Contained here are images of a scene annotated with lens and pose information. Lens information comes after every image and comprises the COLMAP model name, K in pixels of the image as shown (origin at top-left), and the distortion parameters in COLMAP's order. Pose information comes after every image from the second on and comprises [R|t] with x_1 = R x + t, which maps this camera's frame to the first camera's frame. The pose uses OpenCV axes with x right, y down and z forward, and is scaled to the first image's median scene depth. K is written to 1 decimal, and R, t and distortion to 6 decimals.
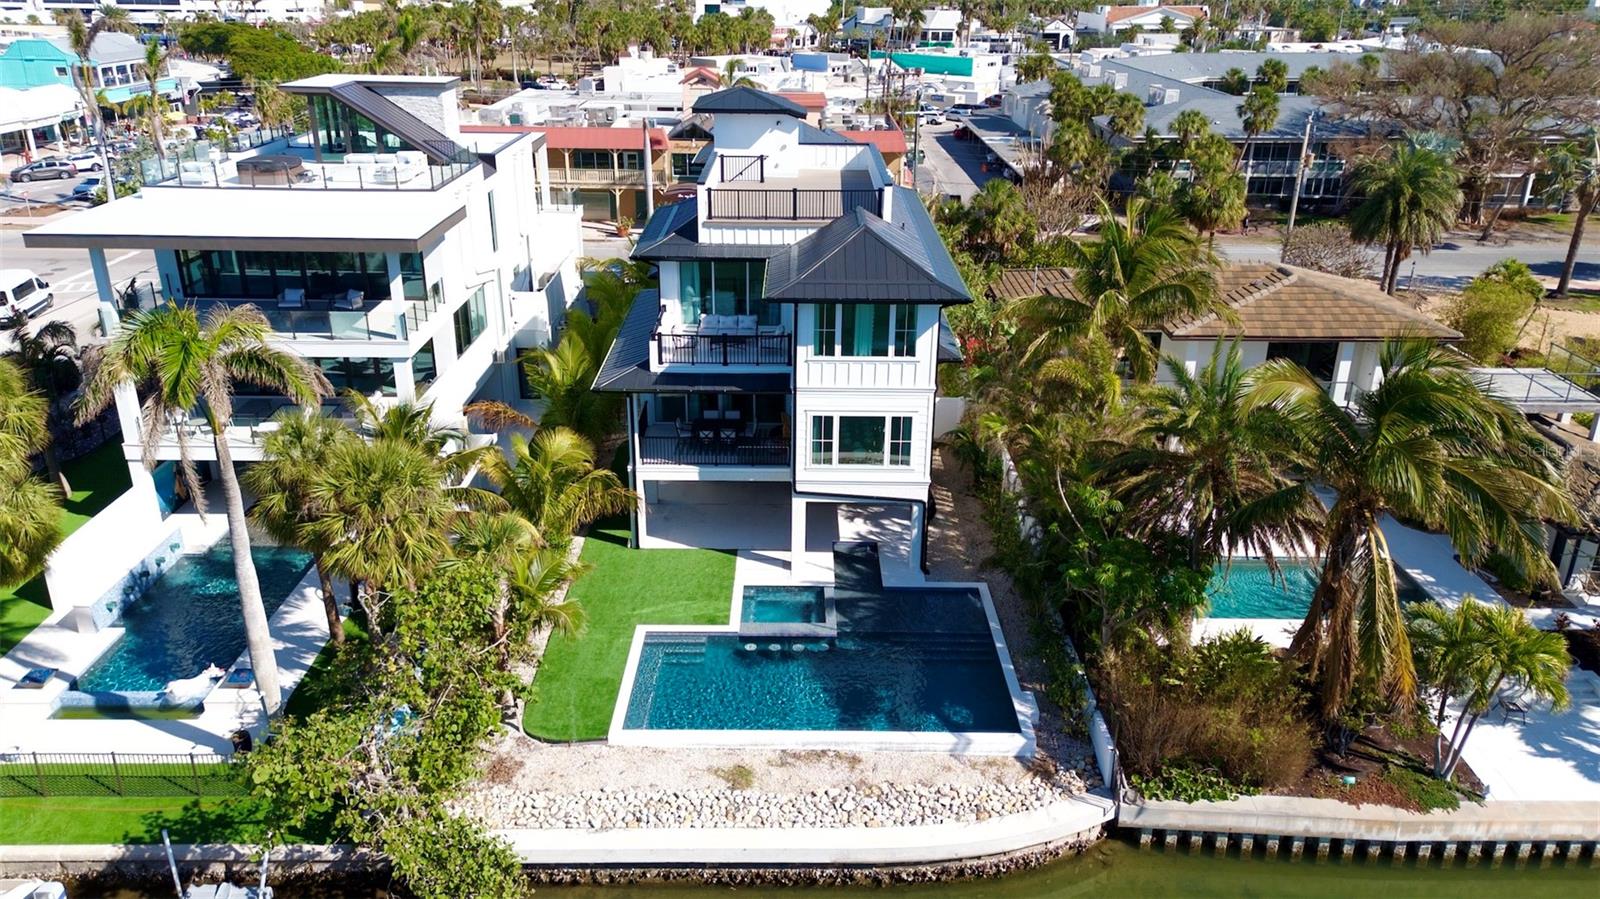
lens RADIAL K [[1179.1, 0, 800.0], [0, 1179.1, 449.5], [0, 0, 1]] dist [0.070401, -0.054813]
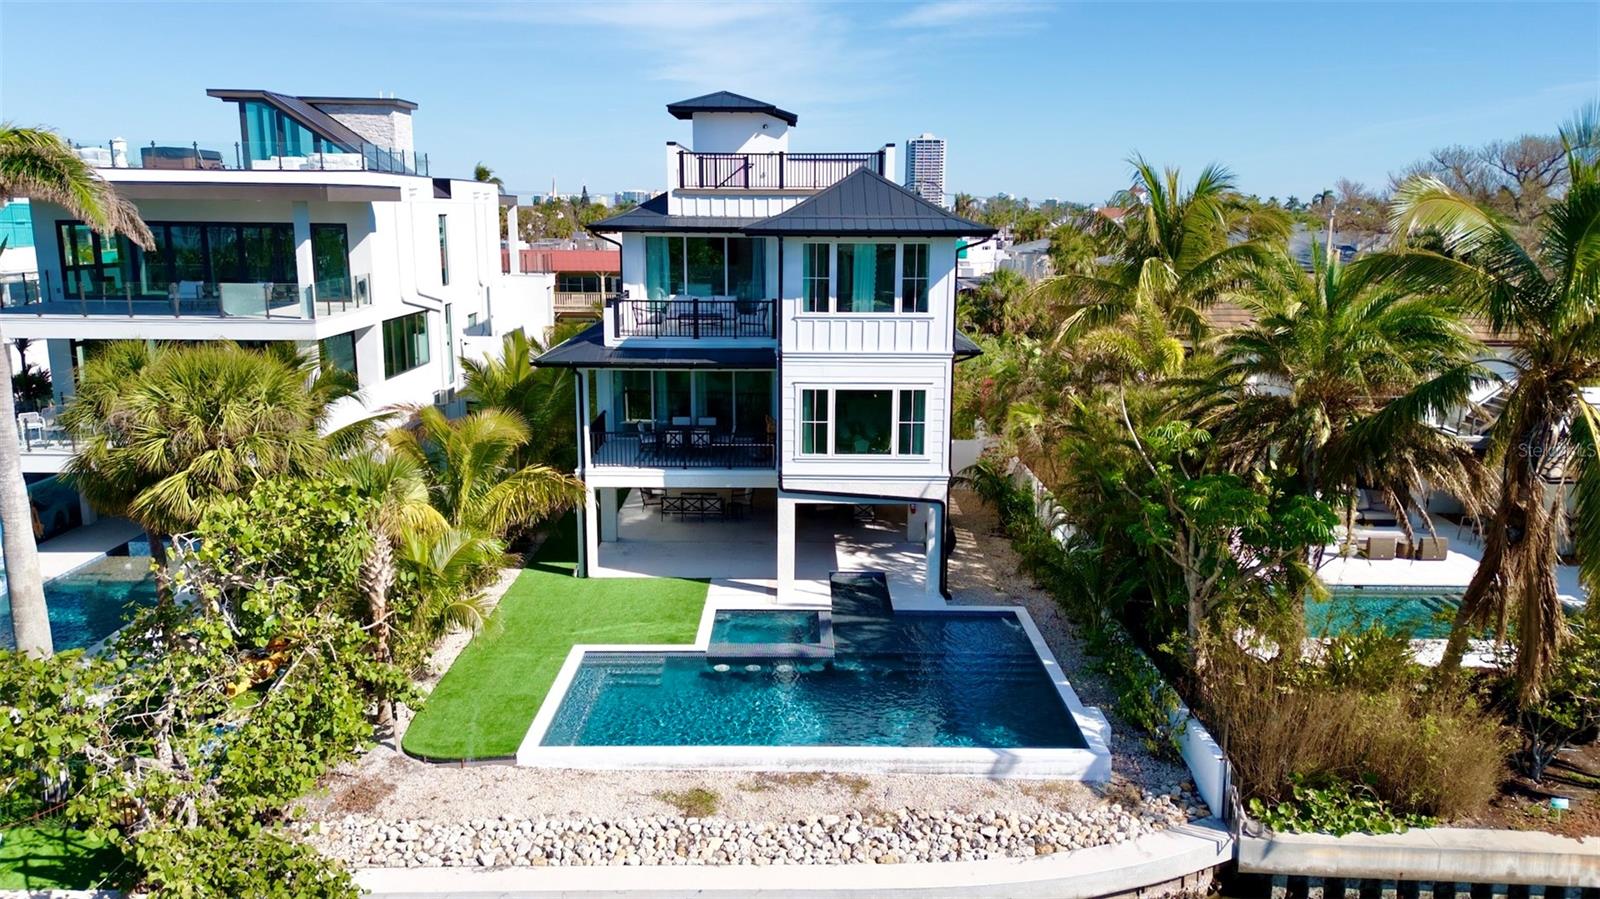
lens RADIAL K [[1179.1, 0, 800.0], [0, 1179.1, 449.5], [0, 0, 1]] dist [0.070401, -0.054813]
pose [[0.999989, -0.004599, -0.000583, 0.011047], [0.004412, 0.982731, -0.184989, 0.190348], [0.001424, 0.184984, 0.982740, 0.250059]]
